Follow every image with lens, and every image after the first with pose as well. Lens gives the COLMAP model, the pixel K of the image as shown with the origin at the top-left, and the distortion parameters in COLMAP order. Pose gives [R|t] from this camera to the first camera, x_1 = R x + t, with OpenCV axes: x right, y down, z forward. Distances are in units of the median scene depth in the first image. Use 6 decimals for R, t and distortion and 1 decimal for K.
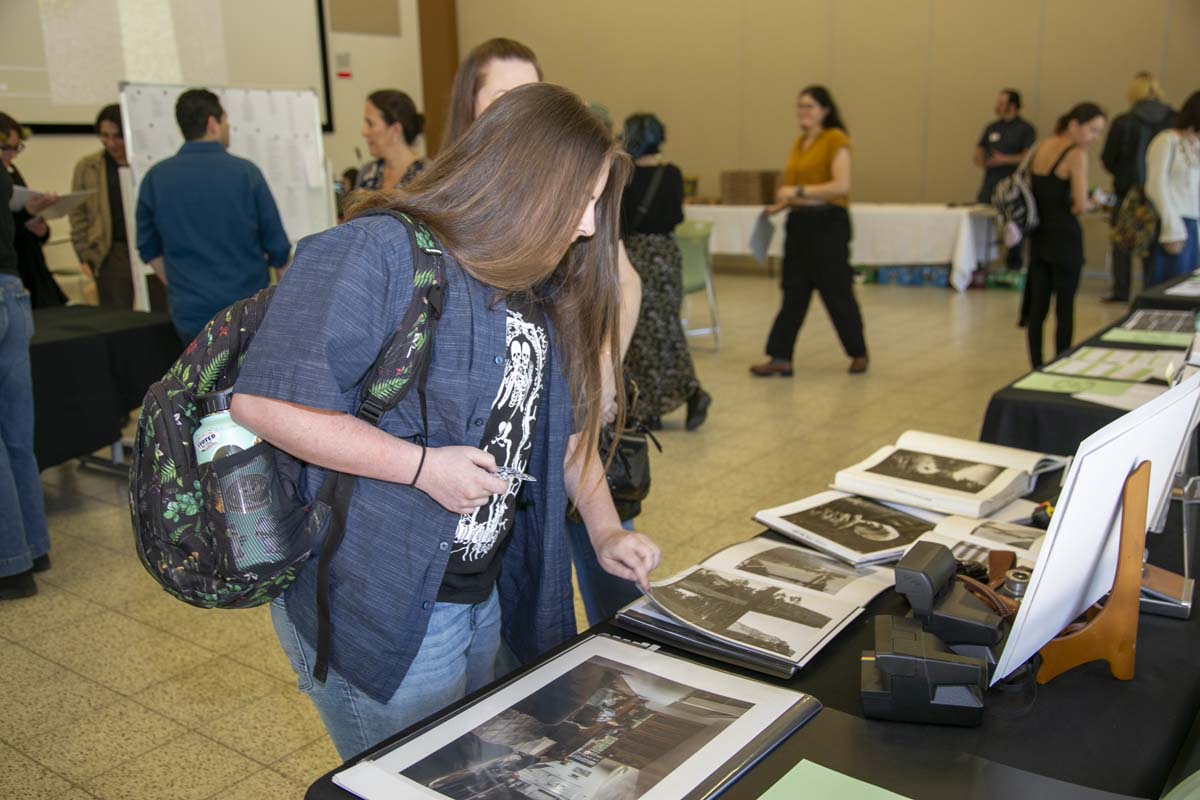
lens RADIAL K [[1117.5, 0, 600.0], [0, 1117.5, 400.0], [0, 0, 1]] dist [0.017232, 0.023579]
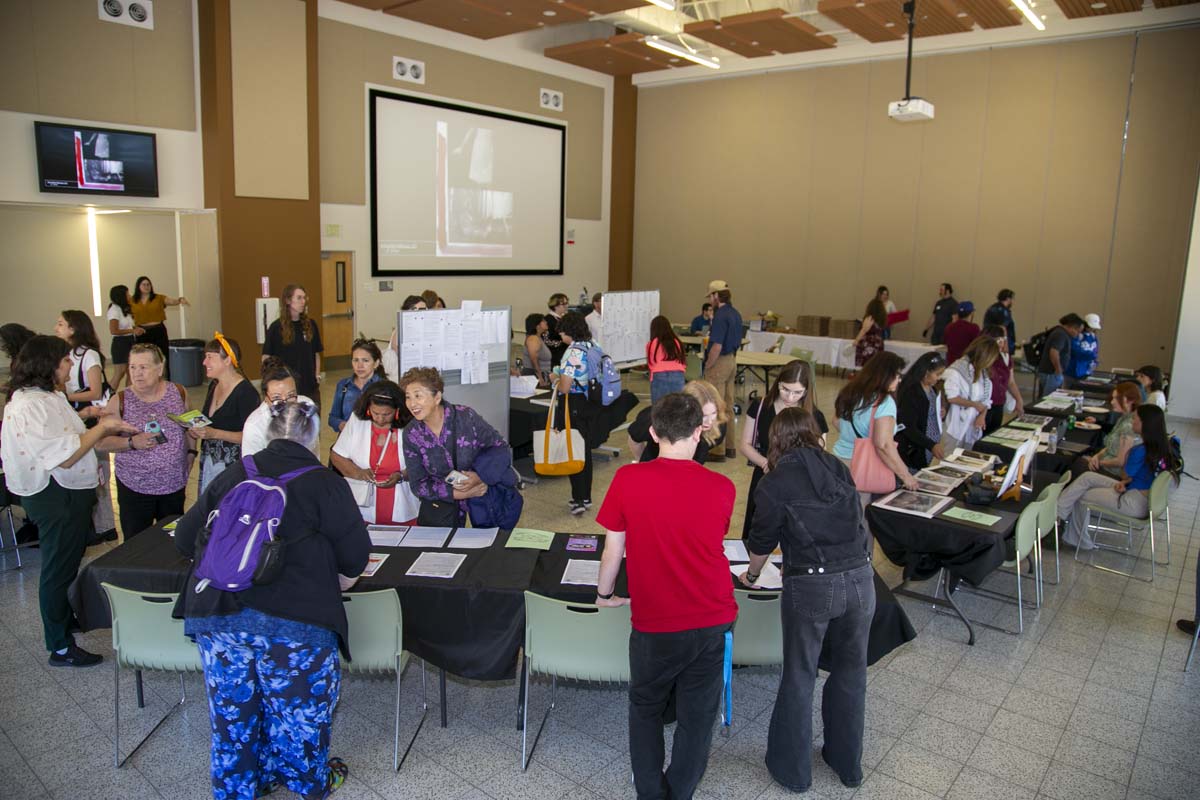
lens RADIAL K [[820.1, 0, 600.0], [0, 820.1, 400.0], [0, 0, 1]] dist [-0.121435, 0.066810]
pose [[0.997434, 0.068453, -0.020956, -0.644447], [-0.069327, 0.996611, -0.044273, 0.047654], [0.017855, 0.045612, 0.998800, -1.239429]]
